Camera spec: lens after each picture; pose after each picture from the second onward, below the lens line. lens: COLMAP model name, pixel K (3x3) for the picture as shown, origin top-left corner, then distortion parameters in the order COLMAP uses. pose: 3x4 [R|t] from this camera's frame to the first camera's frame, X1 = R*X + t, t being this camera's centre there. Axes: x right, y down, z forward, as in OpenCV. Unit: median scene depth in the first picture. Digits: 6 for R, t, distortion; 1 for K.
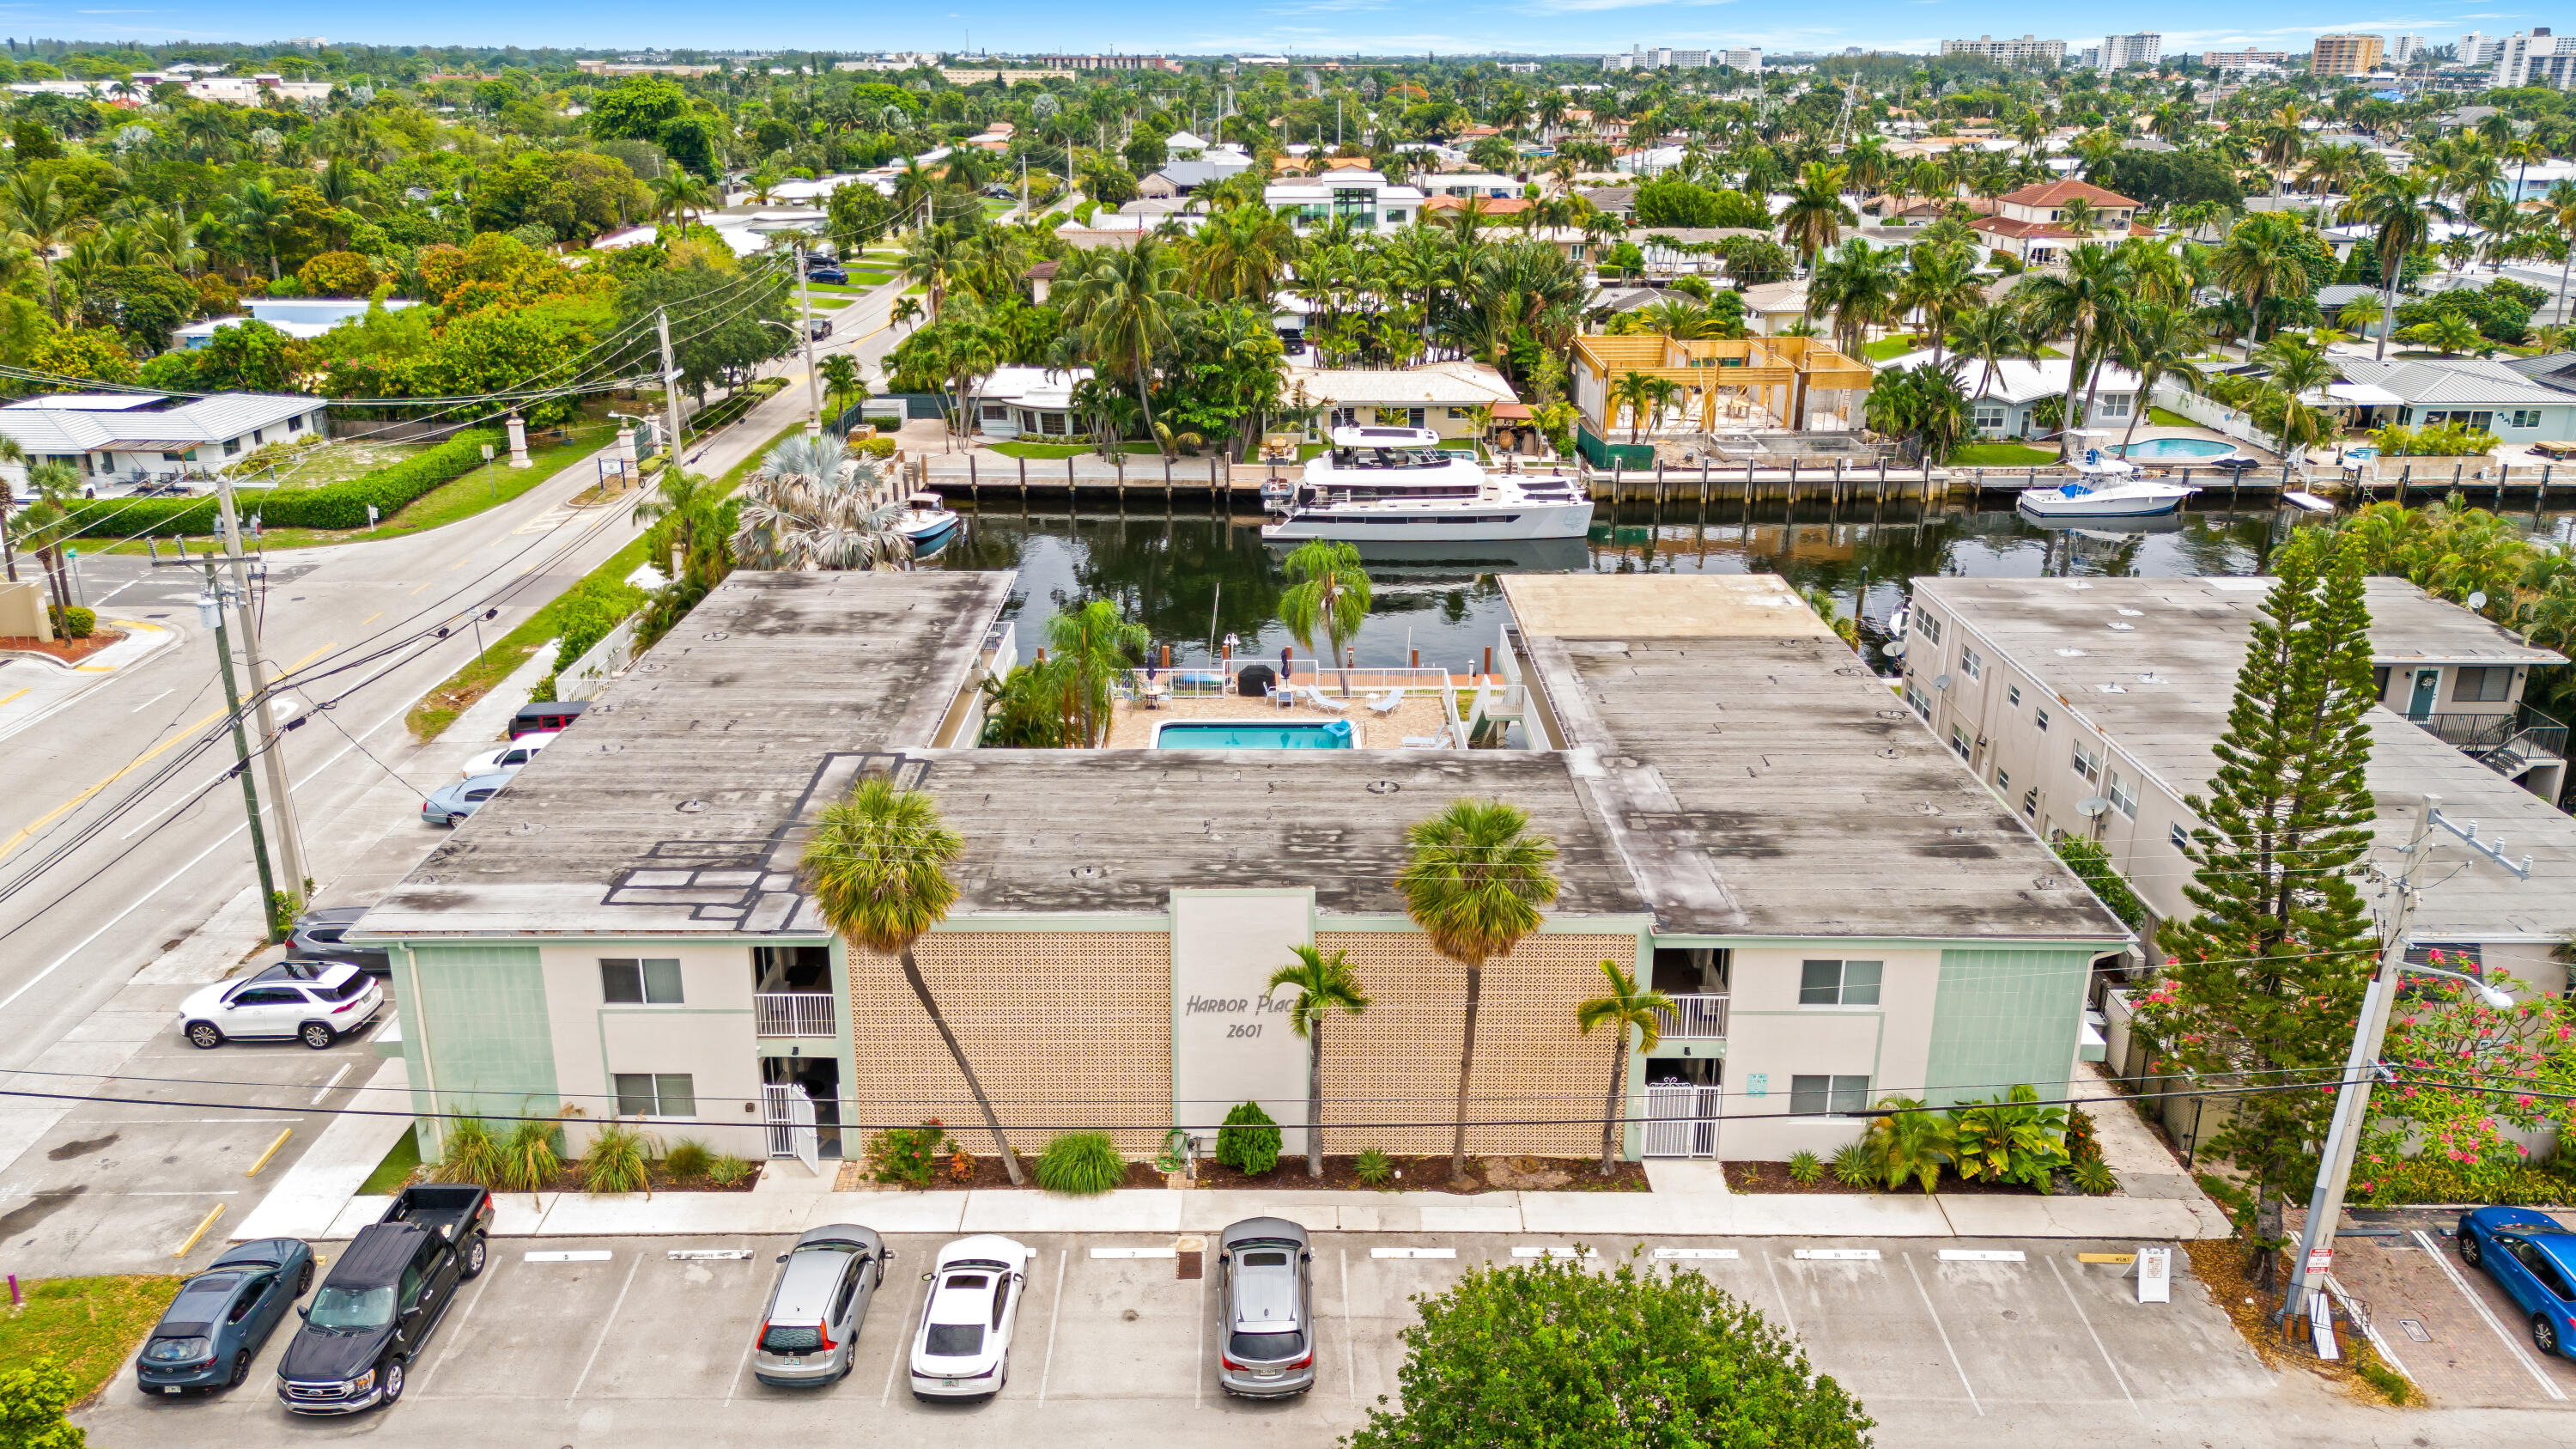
lens RADIAL K [[1880.5, 0, 1288.0], [0, 1880.5, 724.5], [0, 0, 1]] dist [0.082612, -0.084854]
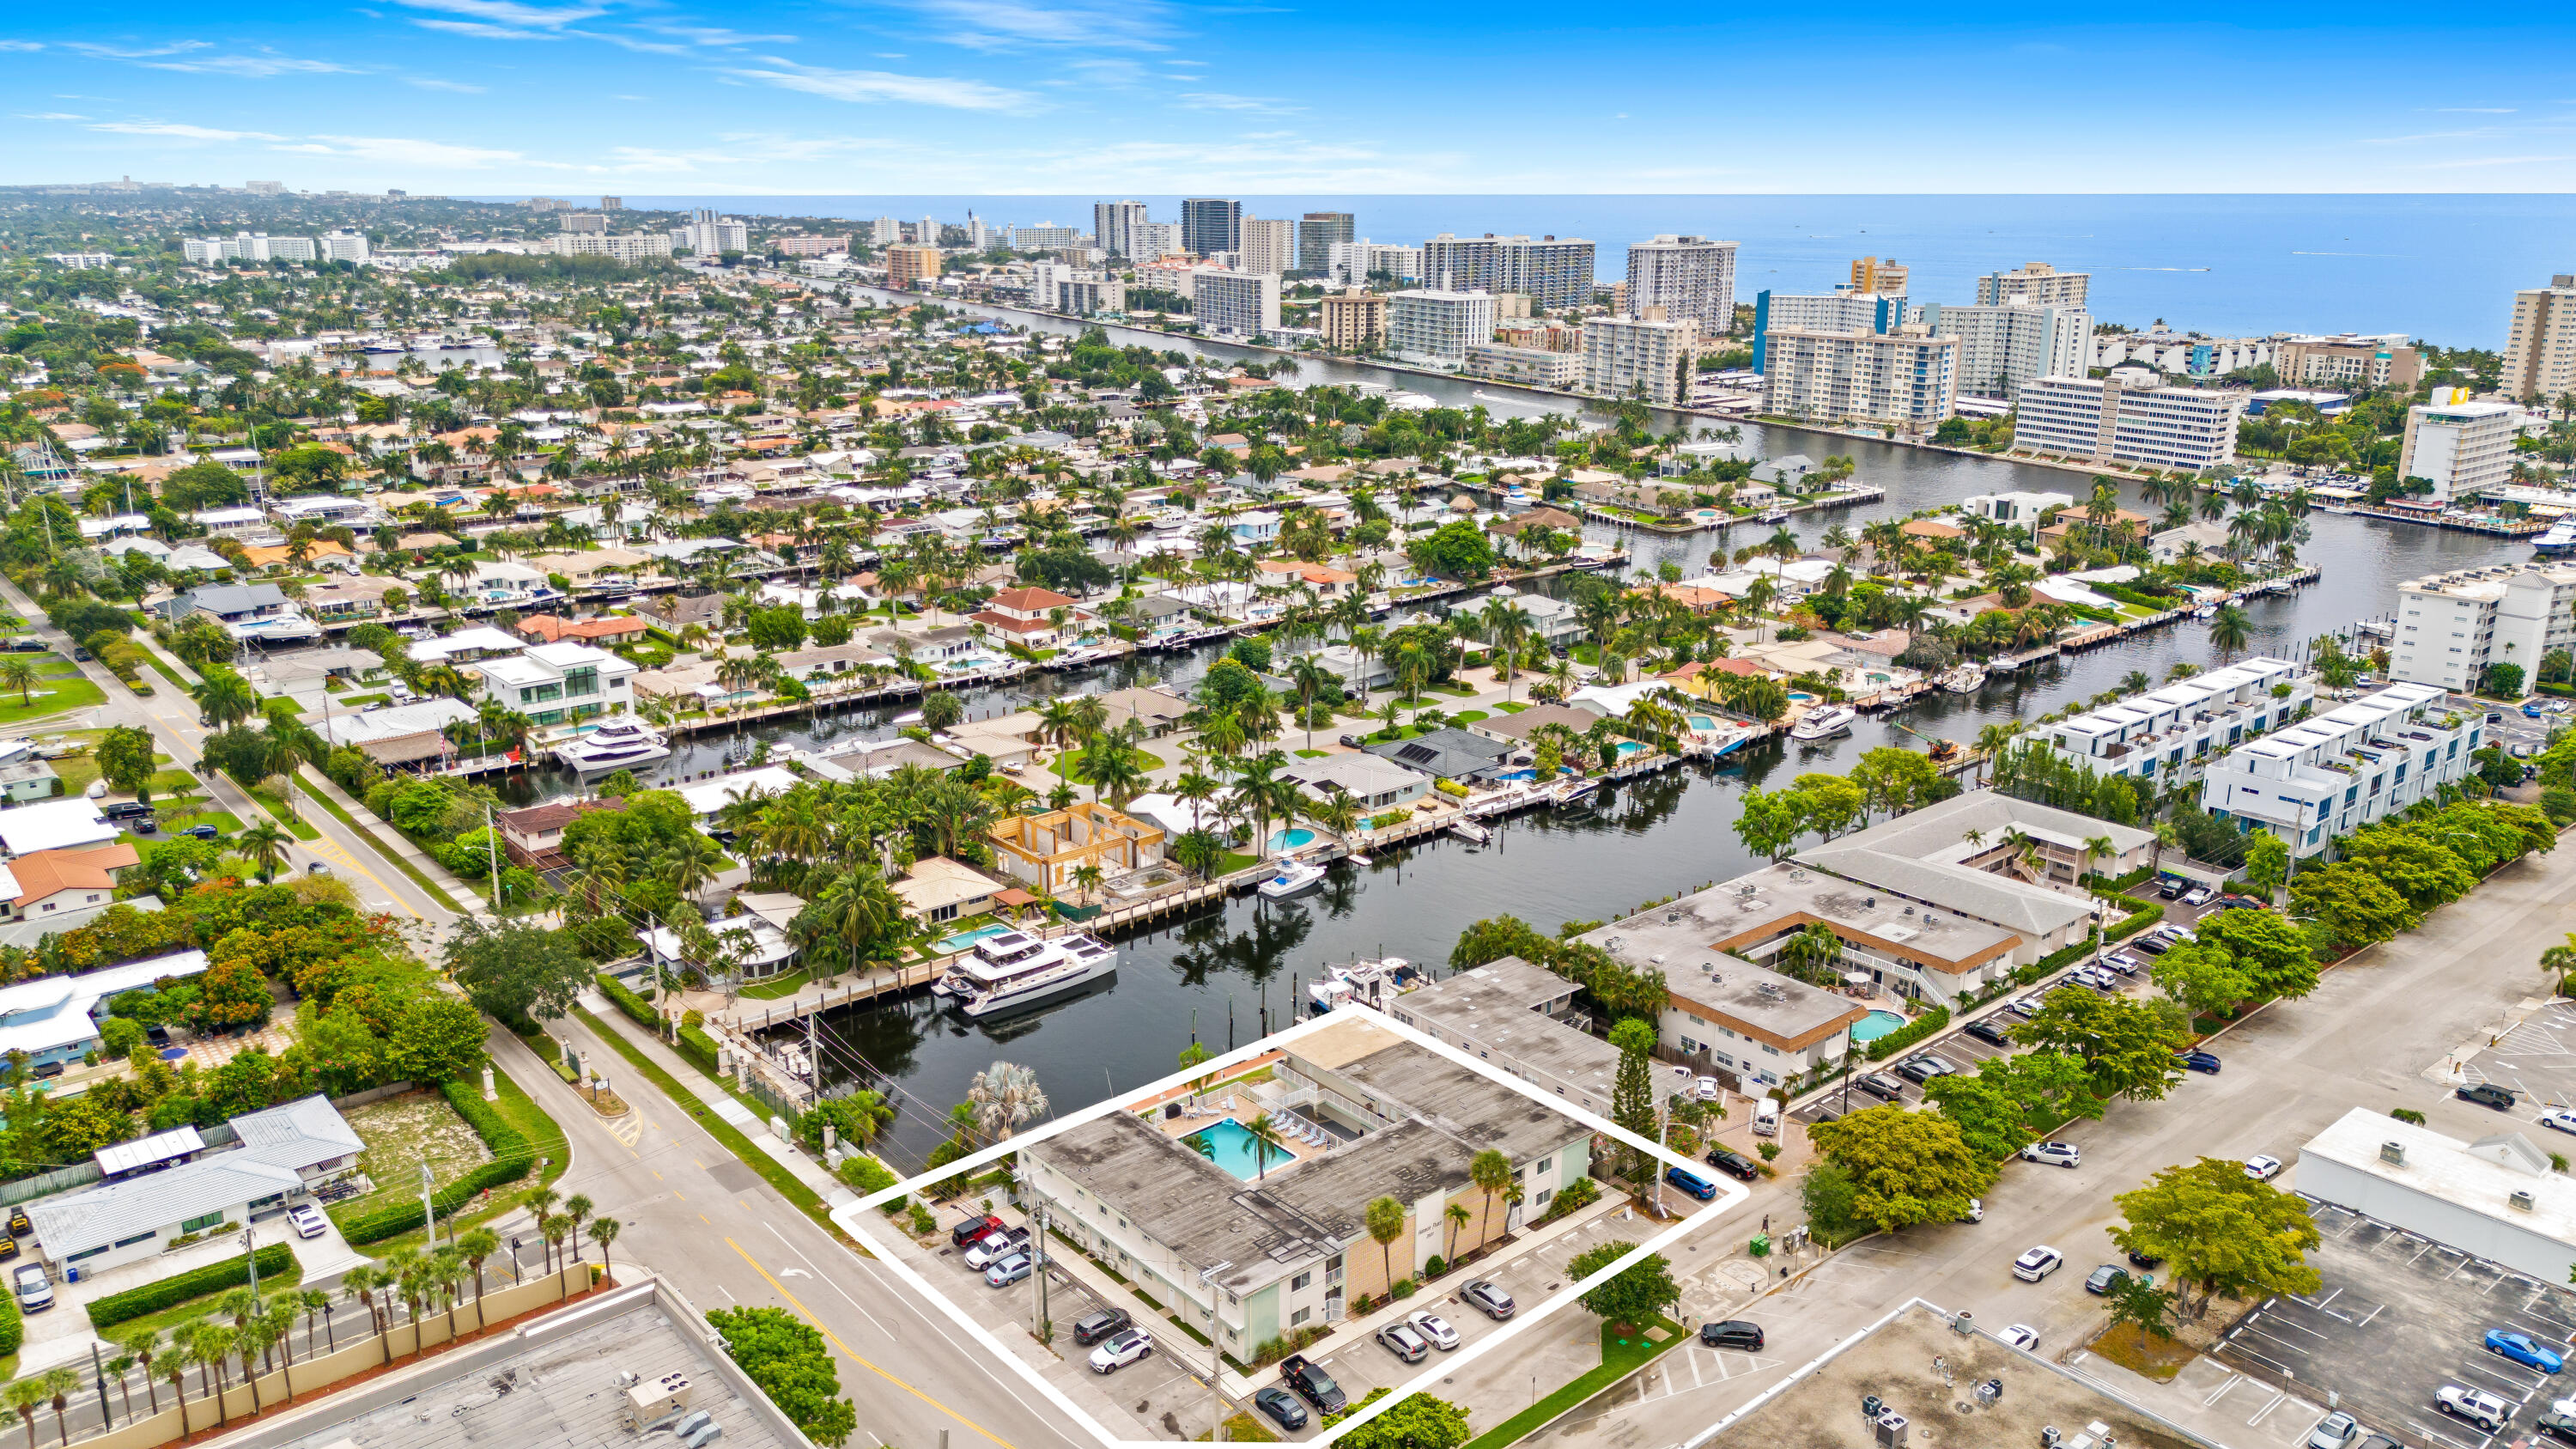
lens RADIAL K [[1882.5, 0, 1288.0], [0, 1882.5, 724.5], [0, 0, 1]] dist [0.115602, -0.124767]
pose [[0.762952, -0.175952, 0.622050, -2.082297], [0.212516, 0.977031, 0.015708, -0.807467], [-0.610526, 0.120211, 0.782820, -1.576271]]
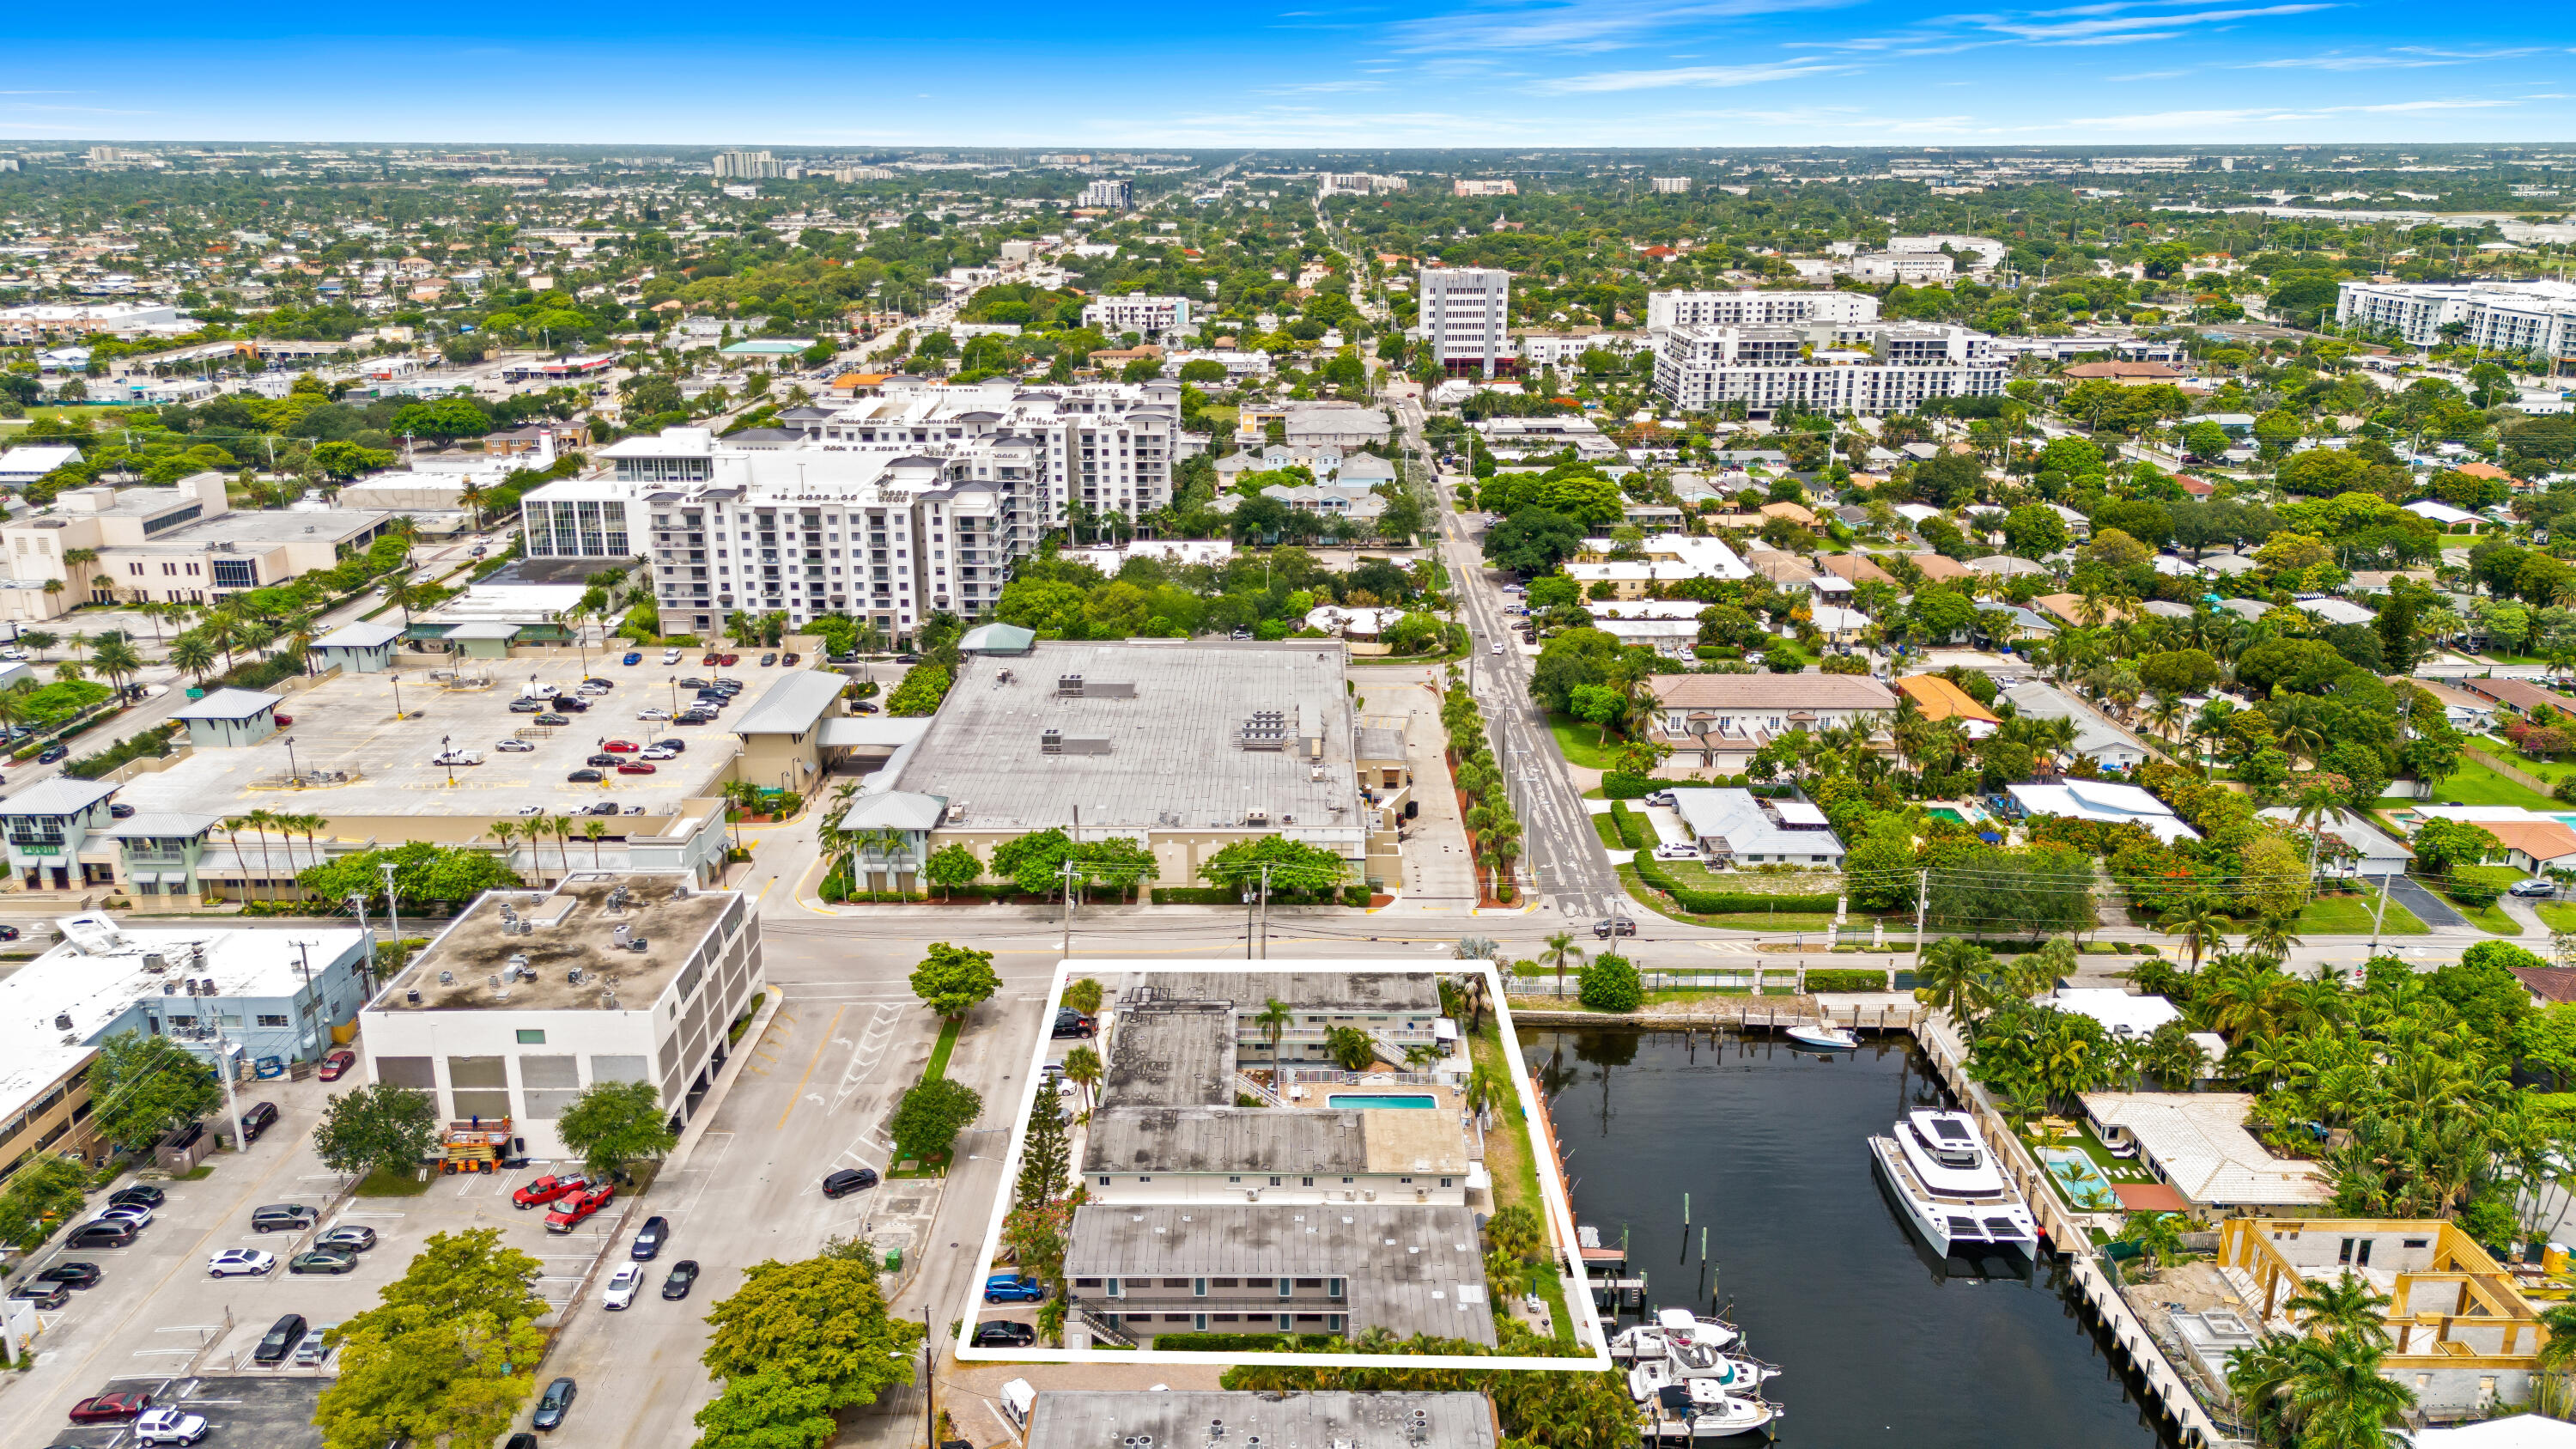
lens RADIAL K [[1880.5, 0, 1288.0], [0, 1880.5, 724.5], [0, 0, 1]] dist [0.082612, -0.084854]
pose [[-0.001002, 0.289674, -0.957125, 3.294555], [-0.331781, 0.902814, 0.273584, -1.603530], [0.943356, 0.317830, 0.095204, 0.690461]]
